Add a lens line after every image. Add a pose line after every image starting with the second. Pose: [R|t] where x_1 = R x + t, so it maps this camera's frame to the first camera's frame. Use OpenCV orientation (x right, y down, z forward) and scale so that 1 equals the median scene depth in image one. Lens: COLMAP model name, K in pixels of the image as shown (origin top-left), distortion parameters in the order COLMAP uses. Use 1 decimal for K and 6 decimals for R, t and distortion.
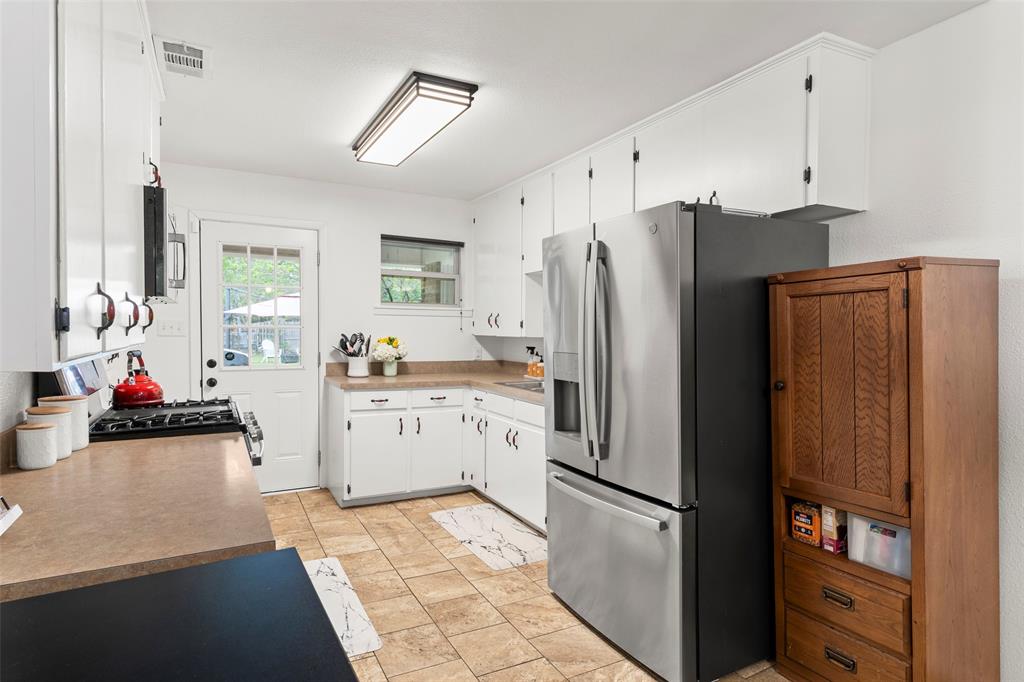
lens RADIAL K [[557.5, 0, 494.9], [0, 557.5, 352.9], [0, 0, 1]] dist [0.002183, 0.002944]
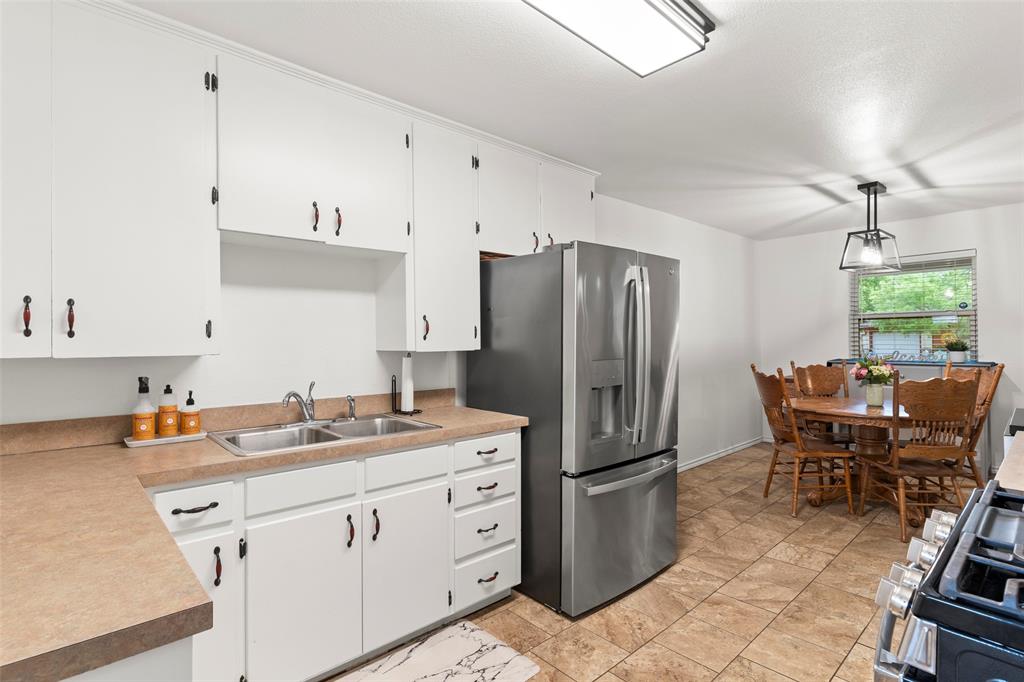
lens RADIAL K [[500.4, 0, 506.0], [0, 500.4, 338.4], [0, 0, 1]] dist [0.005374, 0.000219]
pose [[-0.262658, -0.004053, 0.964880, -0.831525], [0.044341, 0.998884, 0.016266, -0.072776], [-0.963870, 0.047057, -0.262185, 1.611764]]
